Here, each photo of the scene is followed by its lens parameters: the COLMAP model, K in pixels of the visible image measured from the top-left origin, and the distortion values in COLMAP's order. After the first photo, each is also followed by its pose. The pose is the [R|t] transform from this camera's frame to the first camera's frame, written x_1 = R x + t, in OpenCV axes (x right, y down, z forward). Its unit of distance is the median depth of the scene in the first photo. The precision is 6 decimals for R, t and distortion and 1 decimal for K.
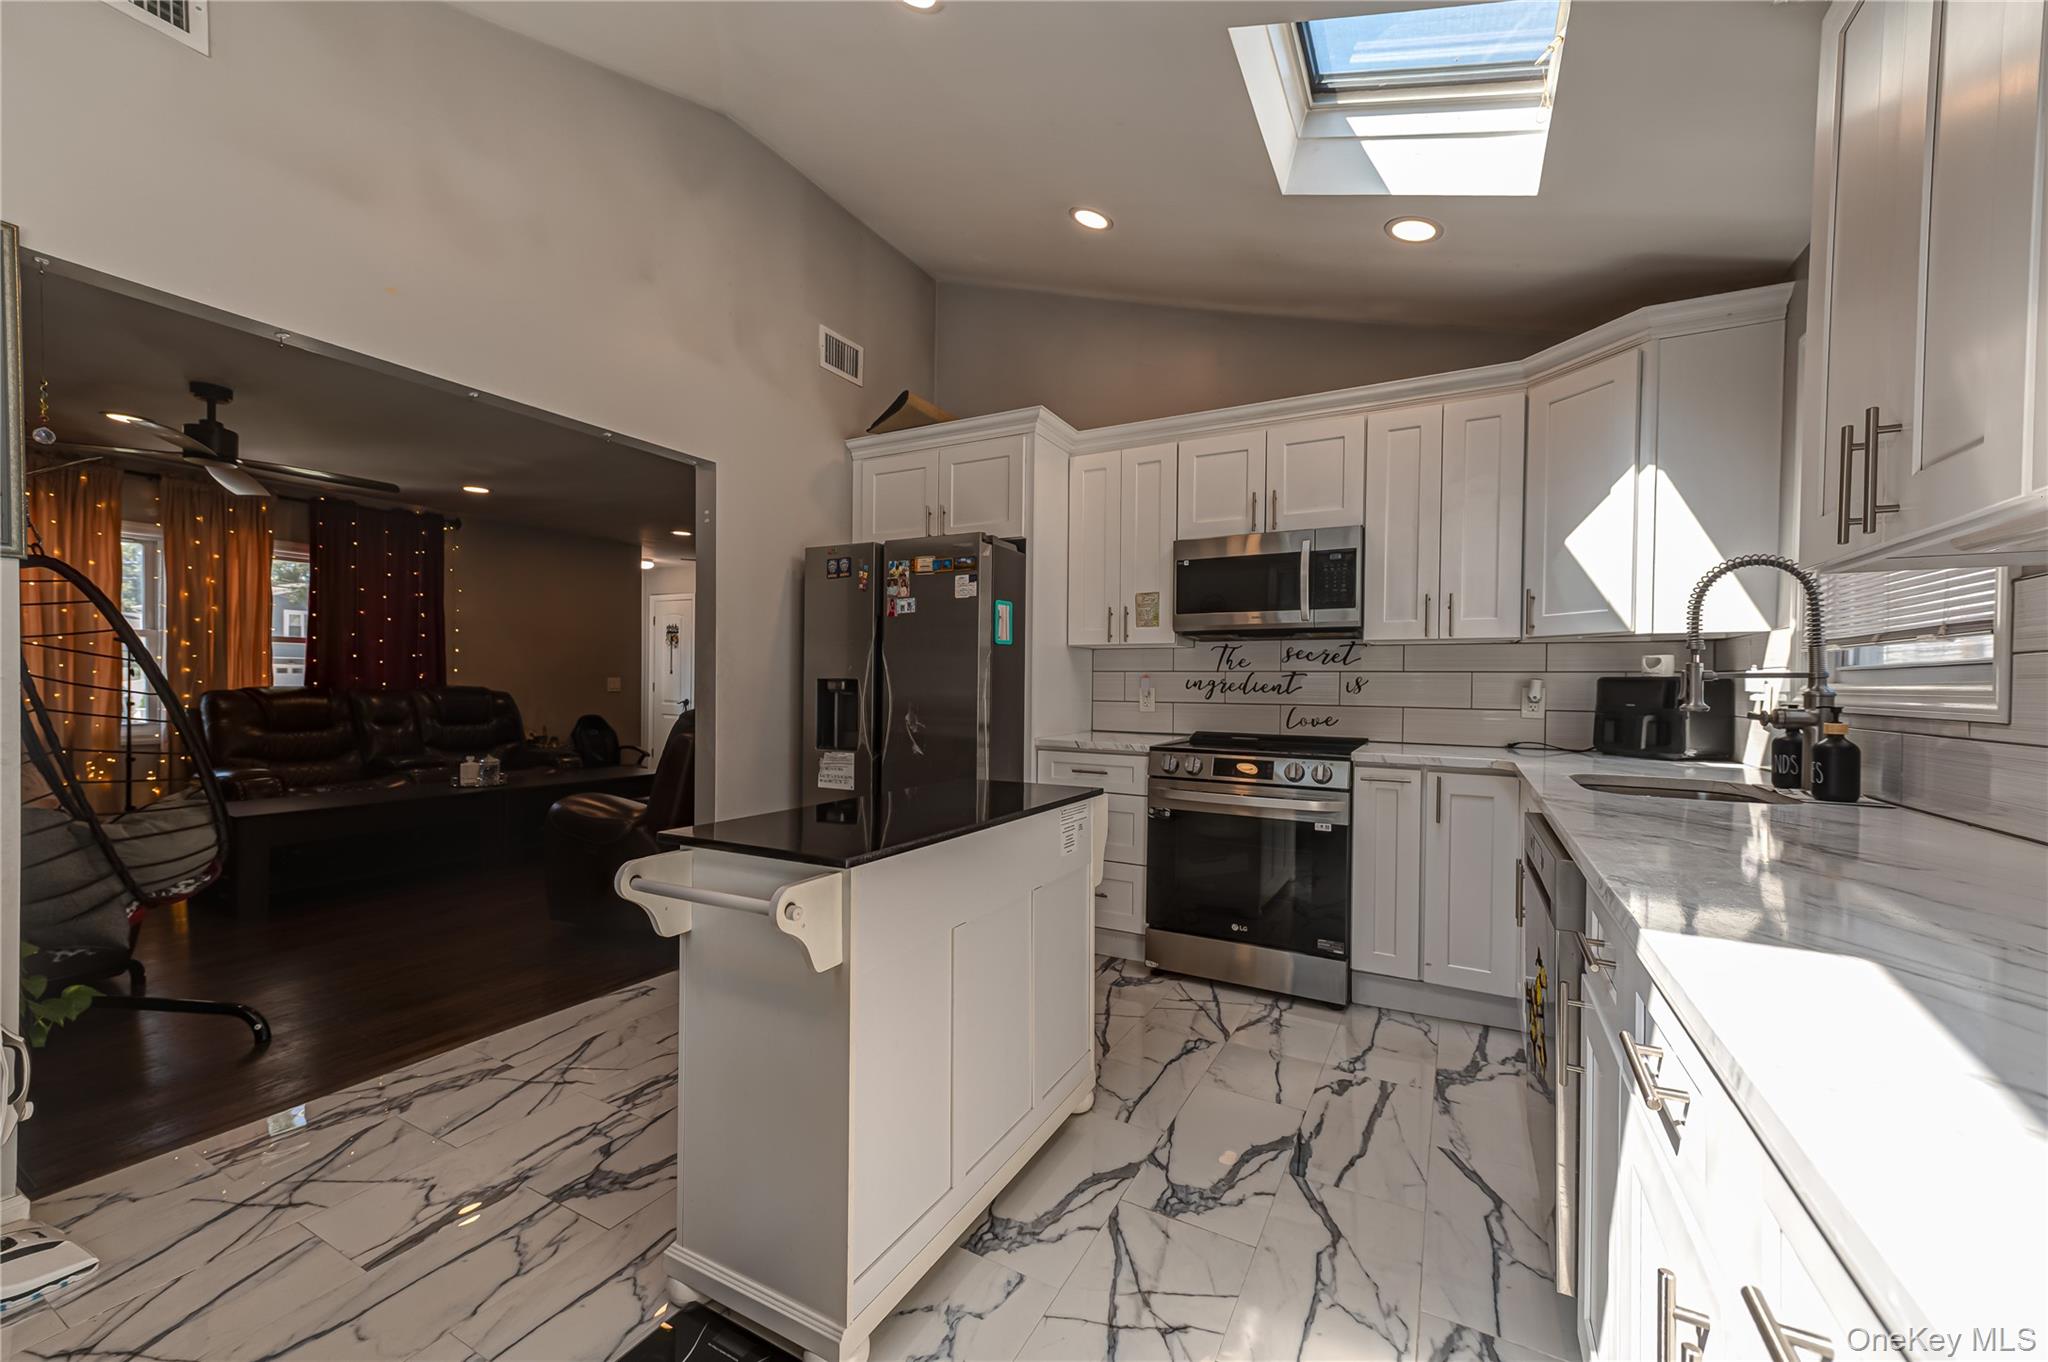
lens RADIAL K [[799.0, 0, 1020.2], [0, 799.0, 693.9], [0, 0, 1]] dist [0.013959, -0.000088]
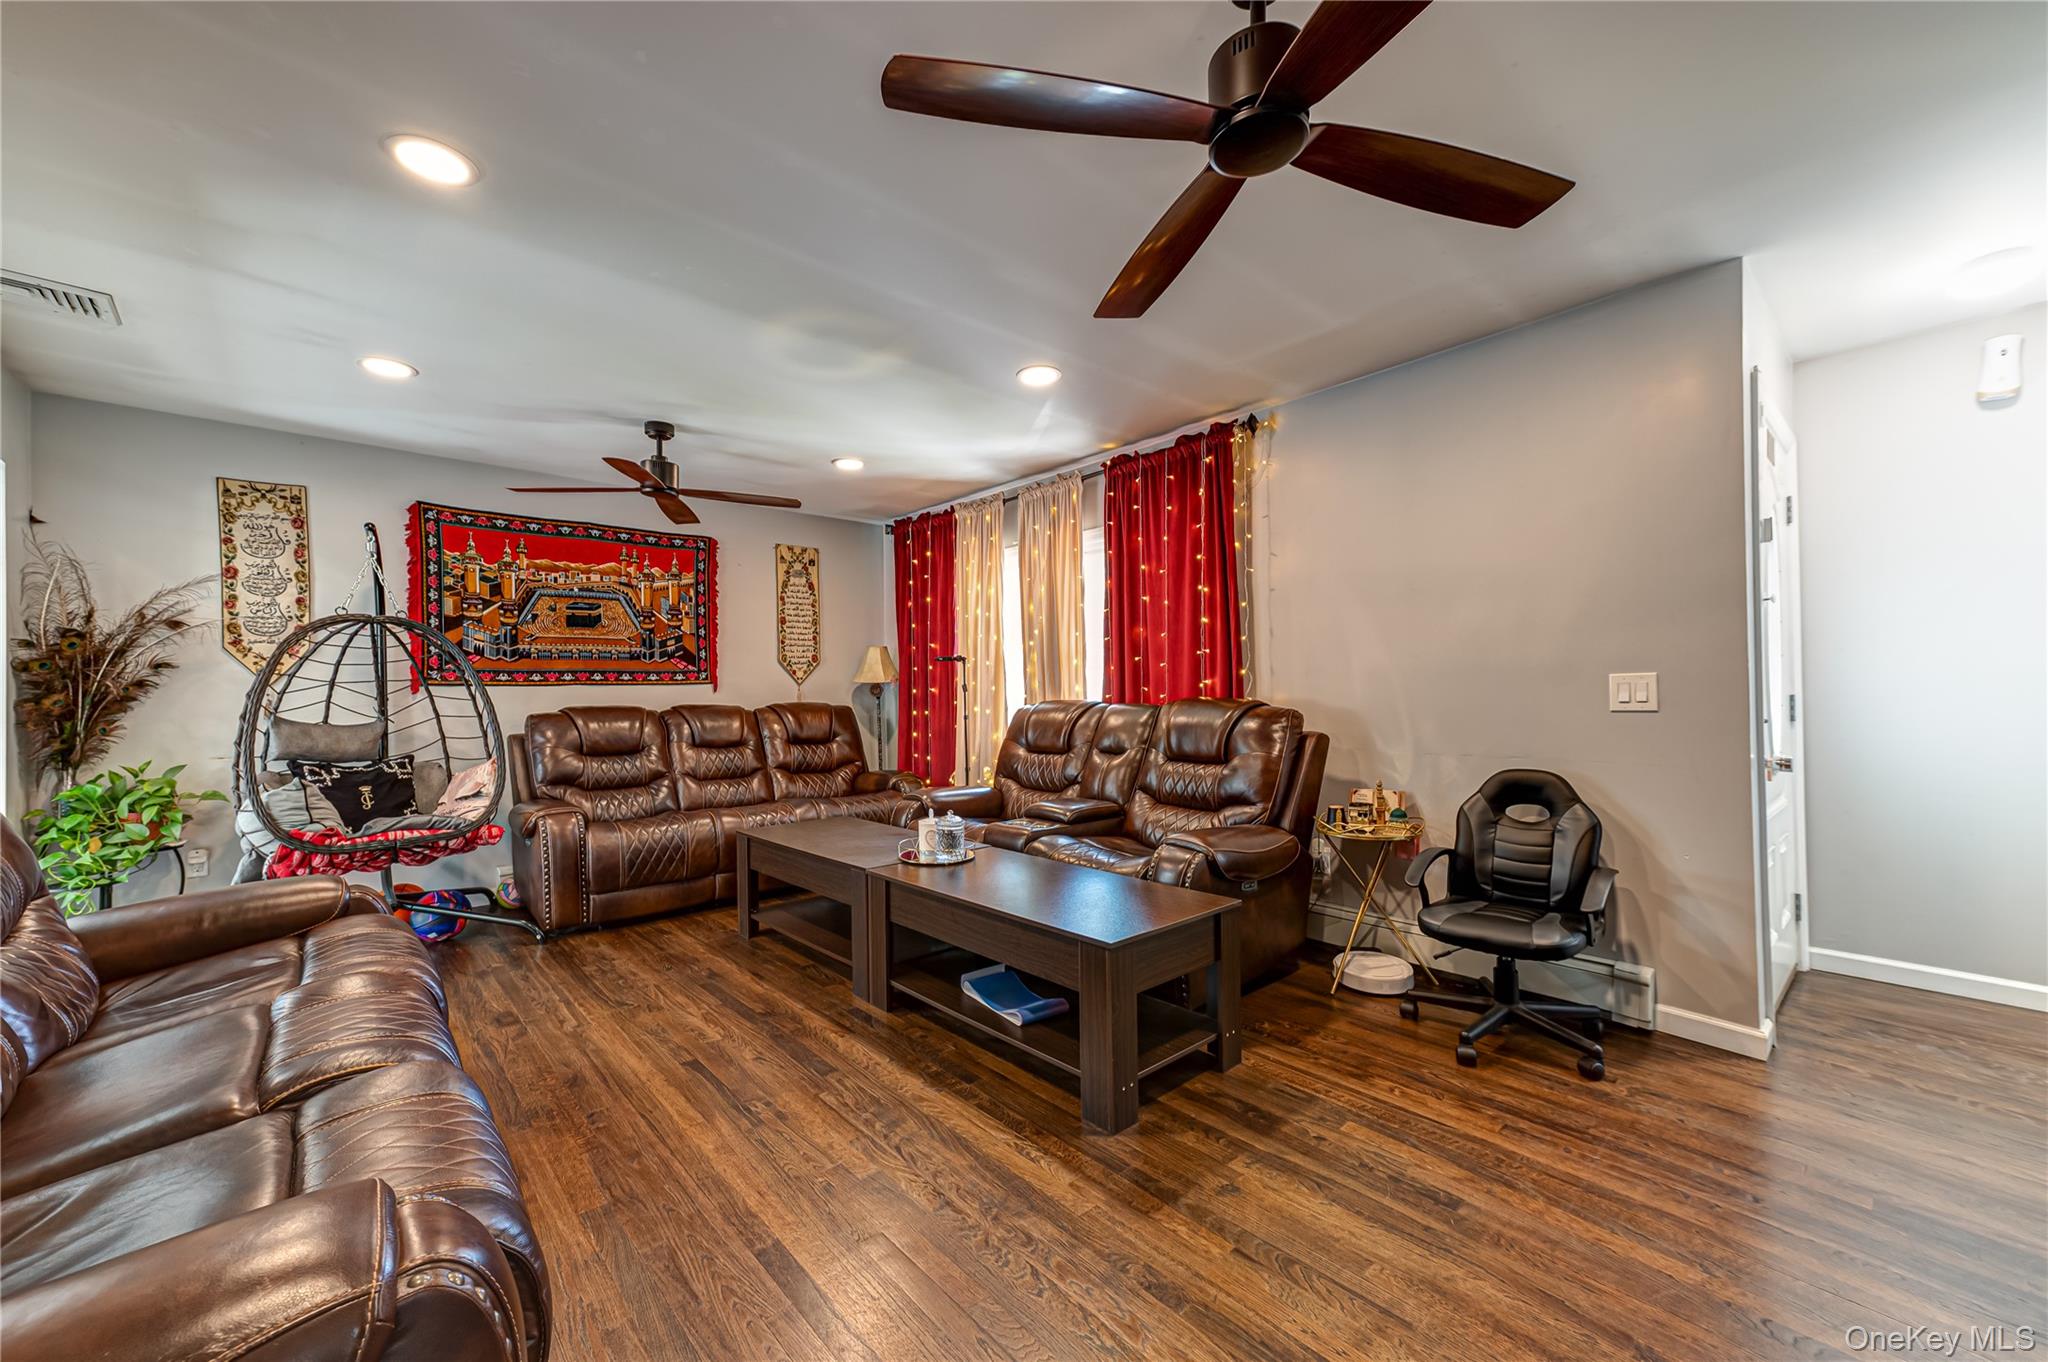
lens RADIAL K [[799.0, 0, 1025.1], [0, 799.0, 690.3], [0, 0, 1]] dist [0.013959, -0.000088]
pose [[-0.335958, -0.014342, -0.941768, -0.156593], [-0.005358, 0.999897, -0.013316, -0.012170], [0.941862, 0.000572, -0.336000, 1.821925]]
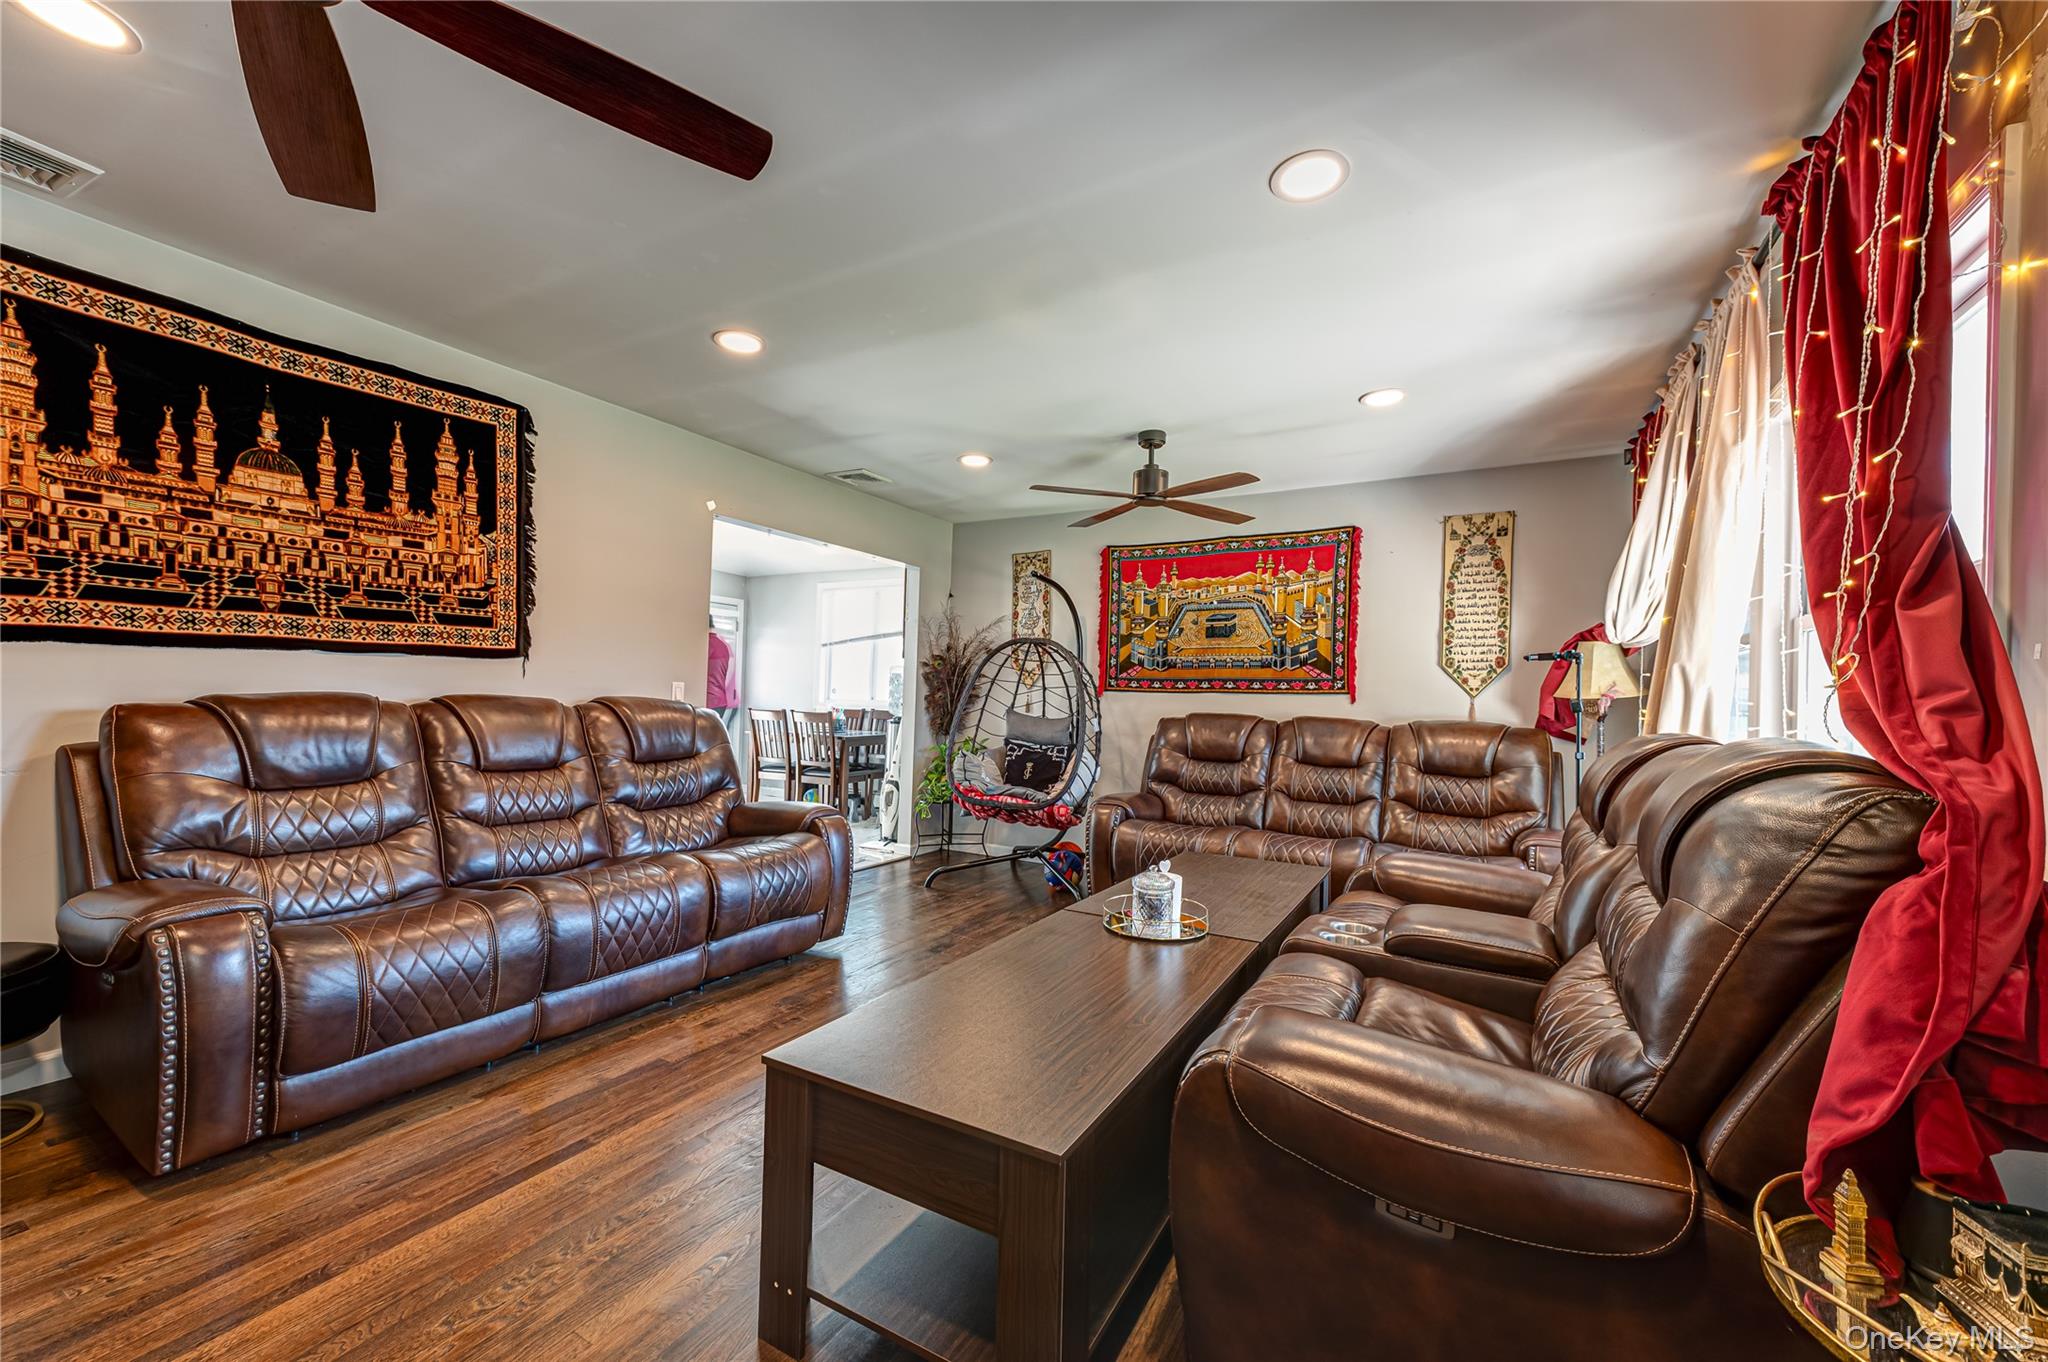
lens RADIAL K [[799.0, 0, 1009.8], [0, 799.0, 688.5], [0, 0, 1]] dist [0.013959, -0.000088]
pose [[-0.998655, -0.040396, 0.032505, -0.856853], [-0.040399, 0.999183, 0.000571, -0.028368], [-0.032502, -0.000743, -0.999471, 2.089833]]
